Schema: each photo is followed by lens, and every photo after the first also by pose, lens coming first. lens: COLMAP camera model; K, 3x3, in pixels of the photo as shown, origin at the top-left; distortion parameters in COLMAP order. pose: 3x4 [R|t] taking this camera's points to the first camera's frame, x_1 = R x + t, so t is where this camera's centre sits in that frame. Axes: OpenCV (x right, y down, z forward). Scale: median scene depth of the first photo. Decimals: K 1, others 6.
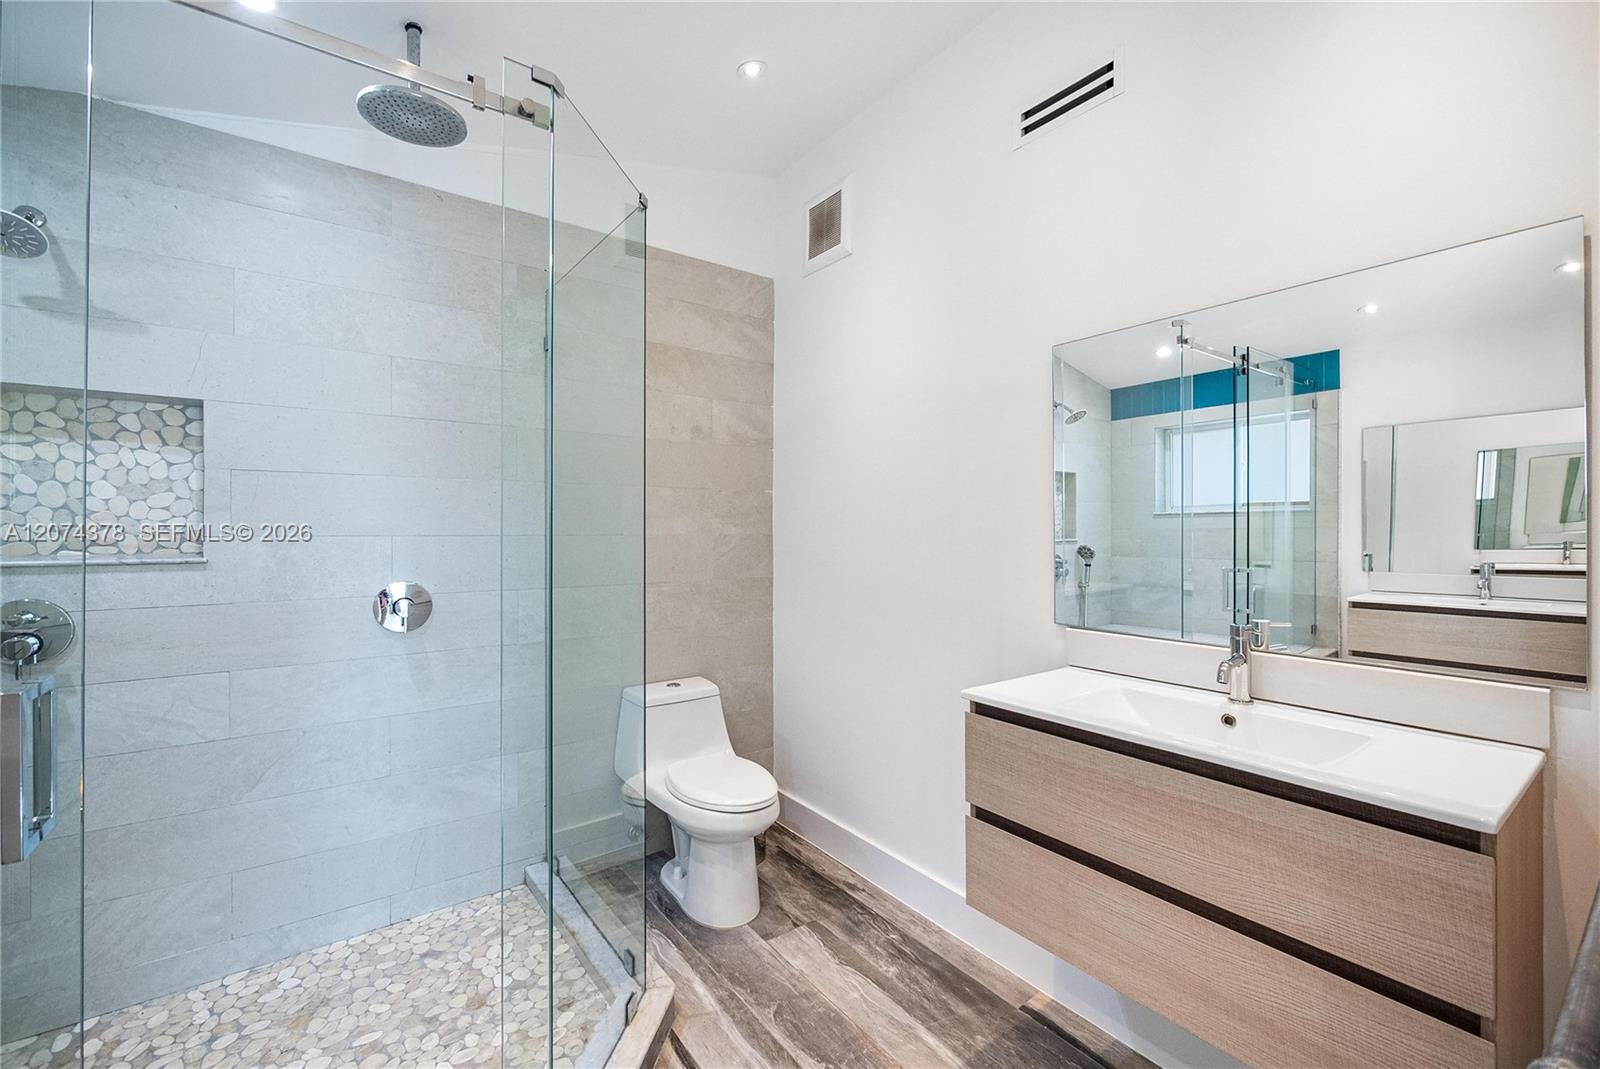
lens RADIAL K [[660.5, 0, 812.2], [0, 660.5, 530.9], [0, 0, 1]] dist [-0.004662, 0.000889]
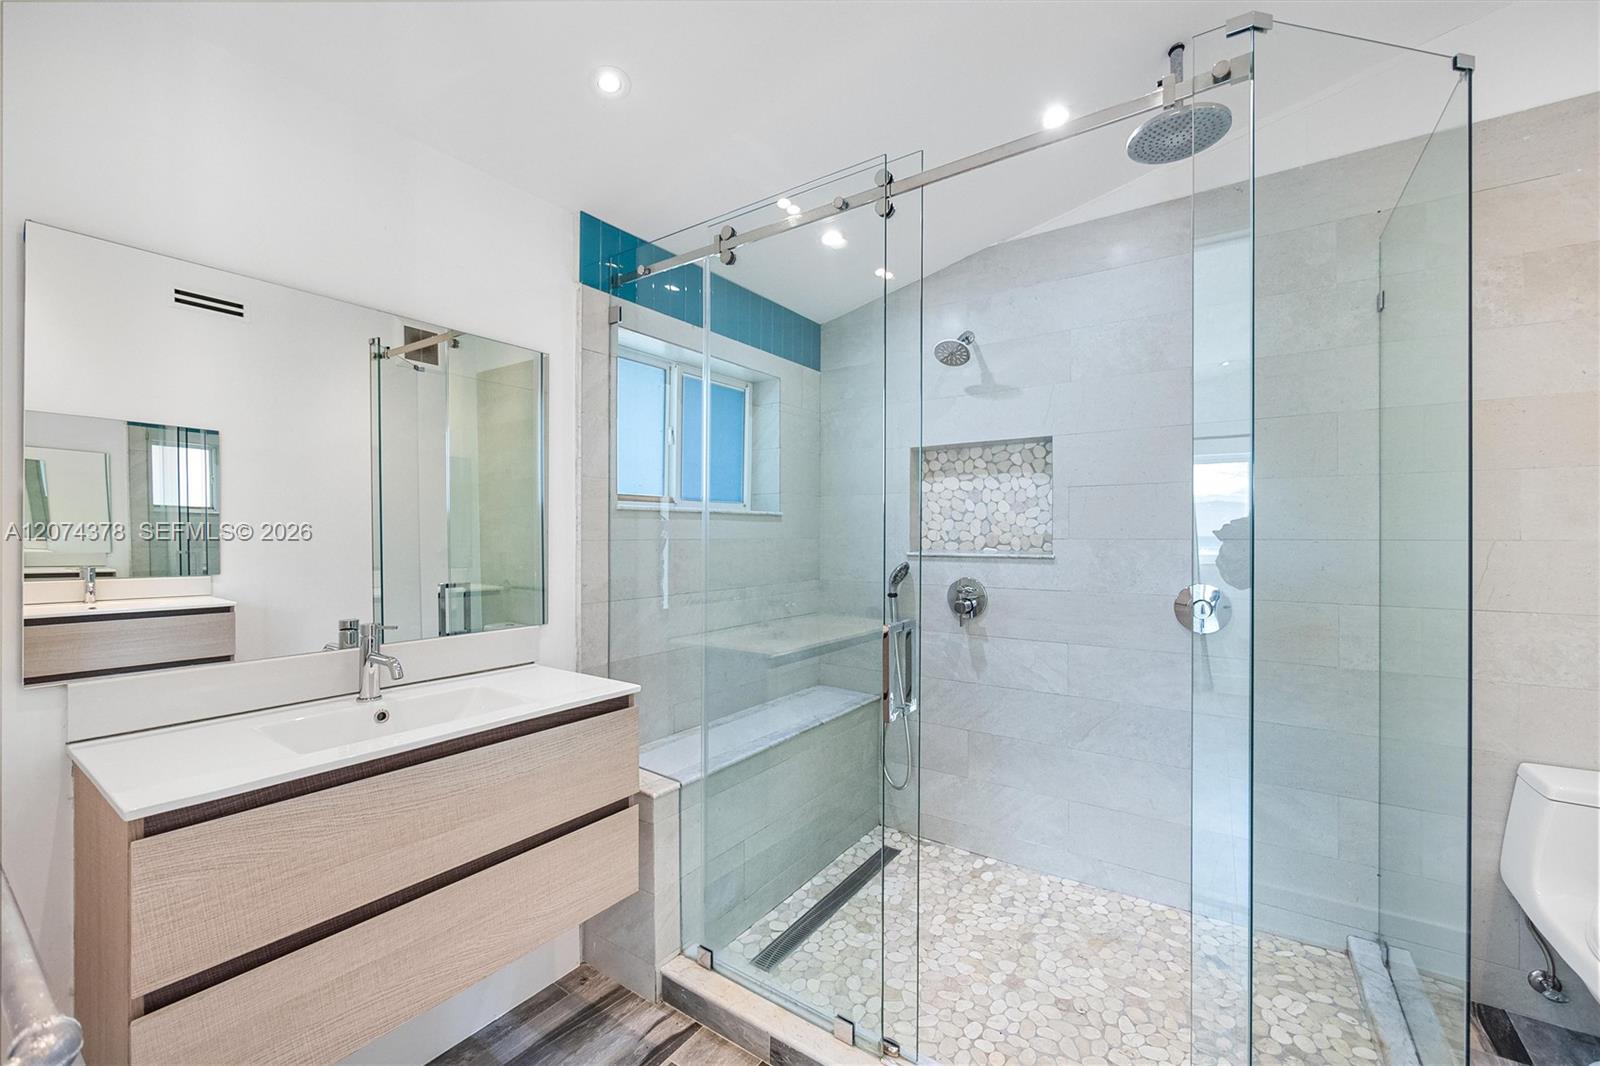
lens RADIAL K [[660.5, 0, 811.4], [0, 660.5, 537.7], [0, 0, 1]] dist [-0.004662, 0.000889]
pose [[0.318807, 0.004013, -0.947811, 0.184862], [0.000540, 0.999990, 0.004416, -0.000097], [0.947820, -0.001920, 0.318801, 0.116587]]
